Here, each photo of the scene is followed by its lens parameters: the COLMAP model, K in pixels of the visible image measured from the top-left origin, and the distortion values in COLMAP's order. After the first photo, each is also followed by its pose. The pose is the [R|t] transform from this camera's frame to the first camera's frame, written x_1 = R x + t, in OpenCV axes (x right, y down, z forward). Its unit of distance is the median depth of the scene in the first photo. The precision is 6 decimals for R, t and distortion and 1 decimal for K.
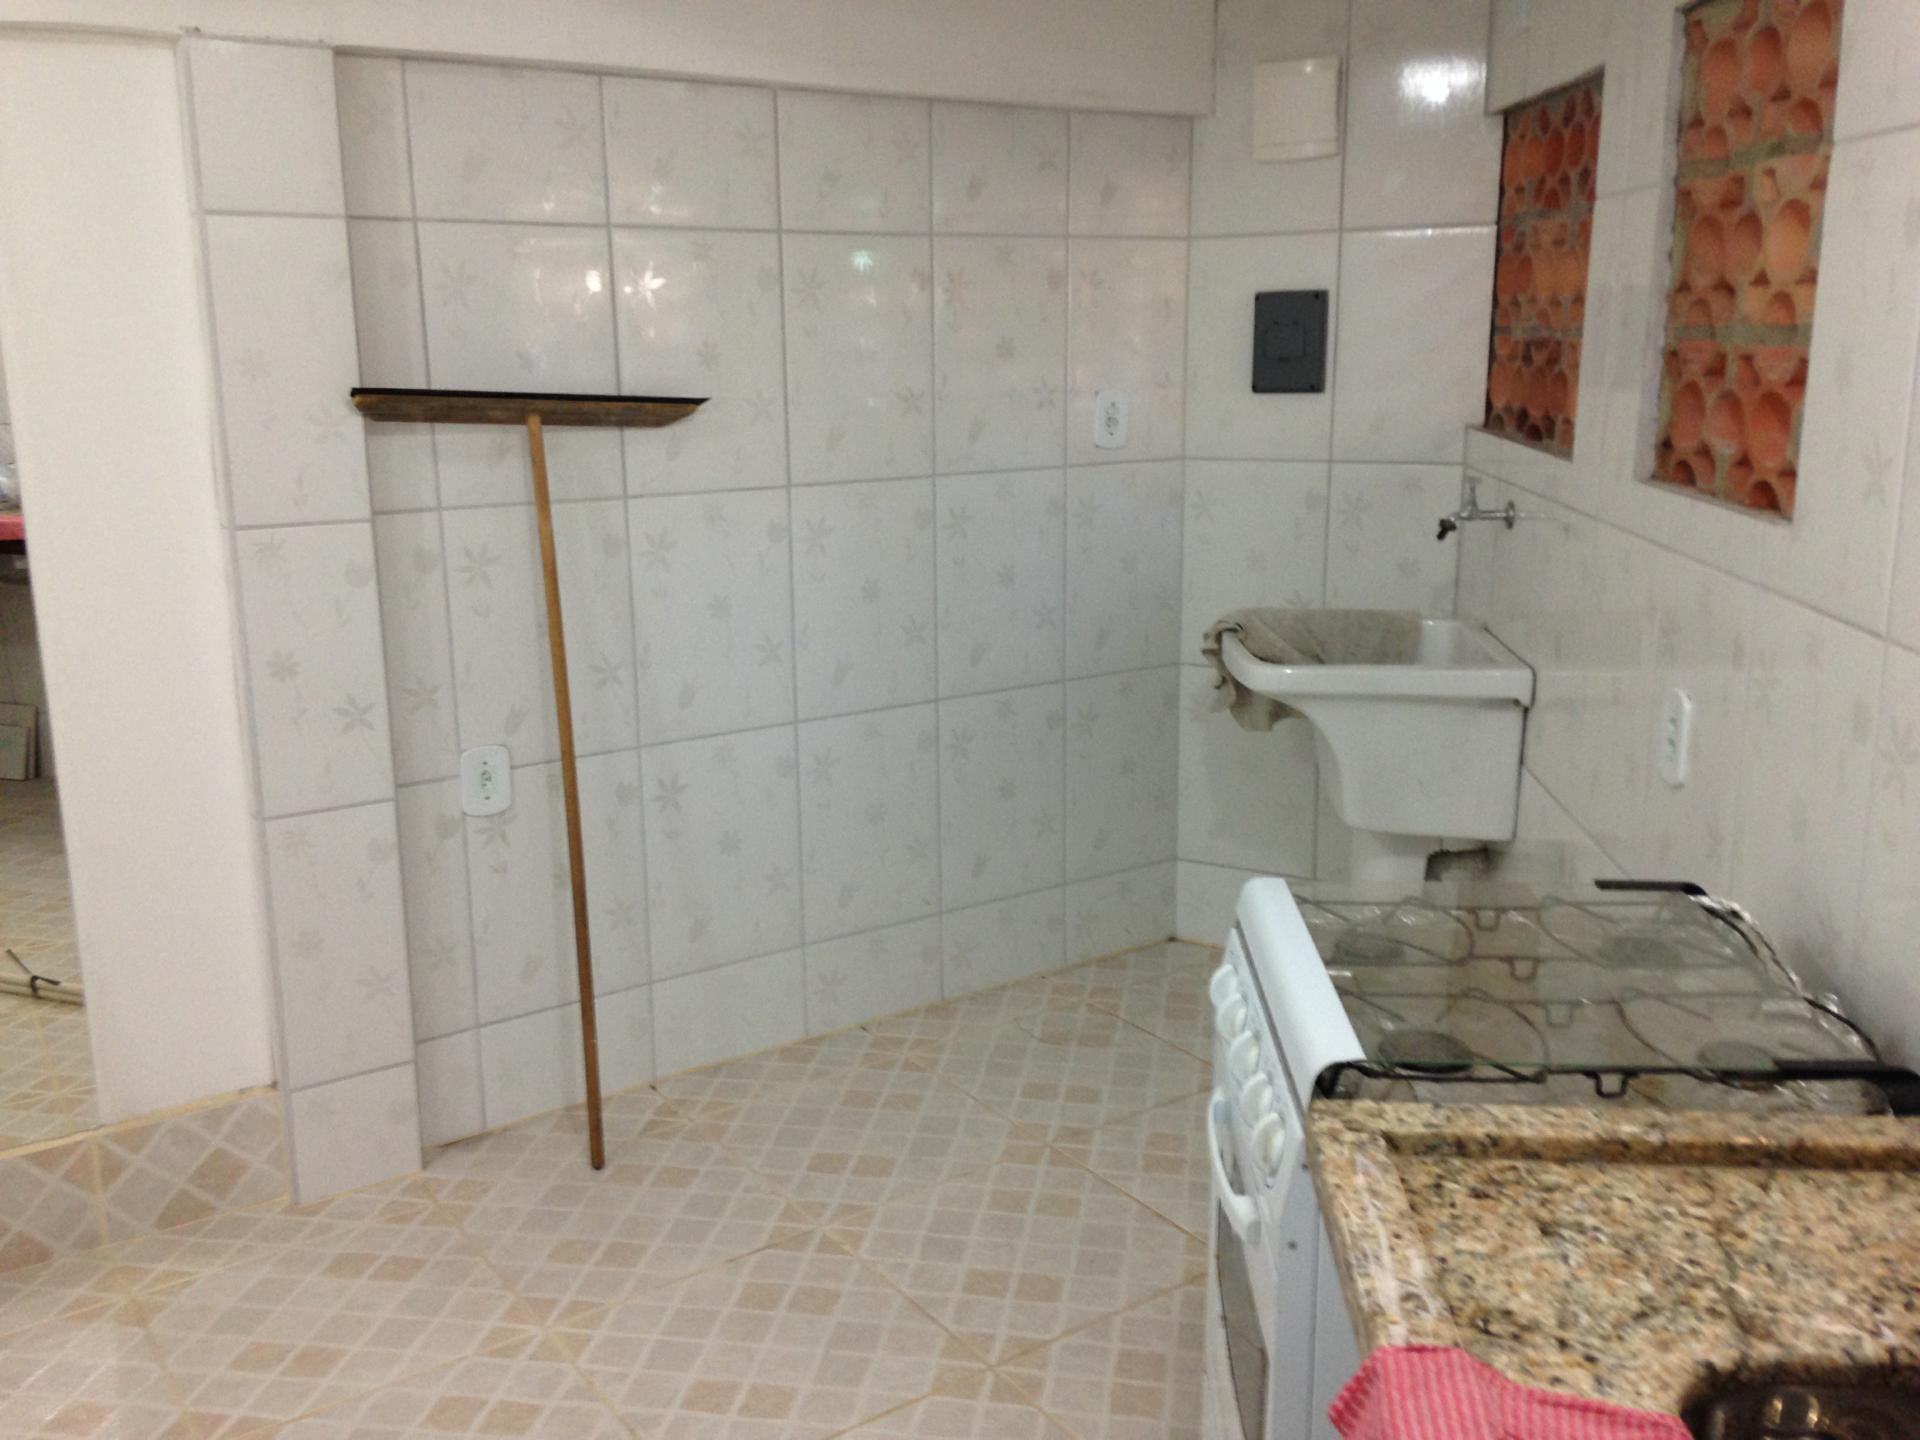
lens RADIAL K [[1777.4, 0, 956.0], [0, 1777.4, 710.7], [0, 0, 1]] dist [0.272577, -0.395356]
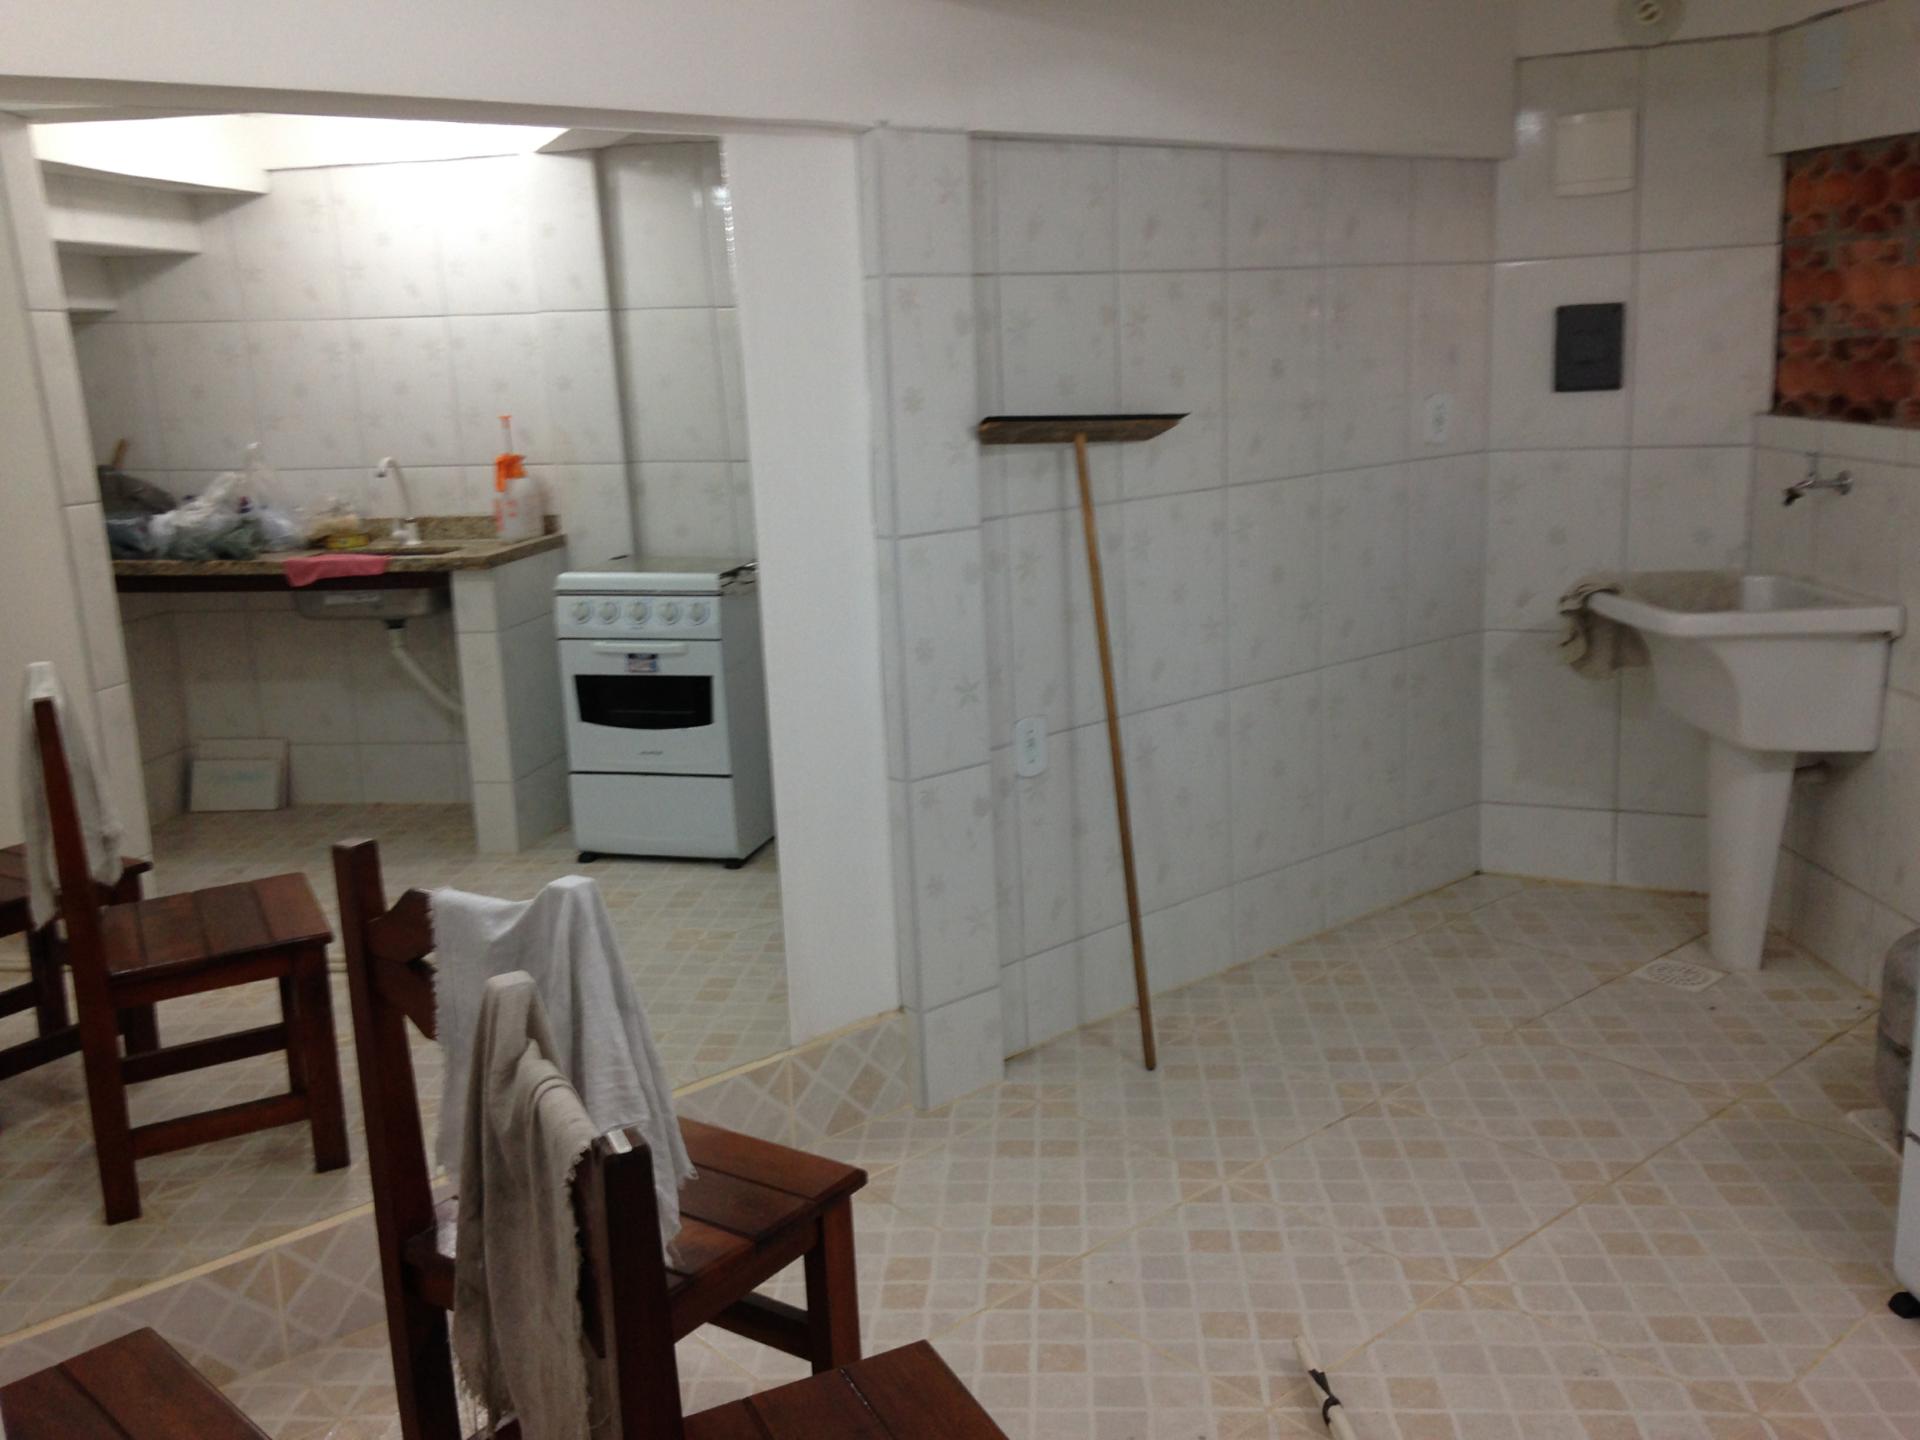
lens RADIAL K [[1777.4, 0, 956.0], [0, 1777.4, 710.7], [0, 0, 1]] dist [0.272577, -0.395356]
pose [[0.990822, -0.052175, 0.124696, -0.452677], [0.054016, 0.998475, -0.011427, 0.025892], [-0.123910, 0.018058, 0.992129, -0.144470]]
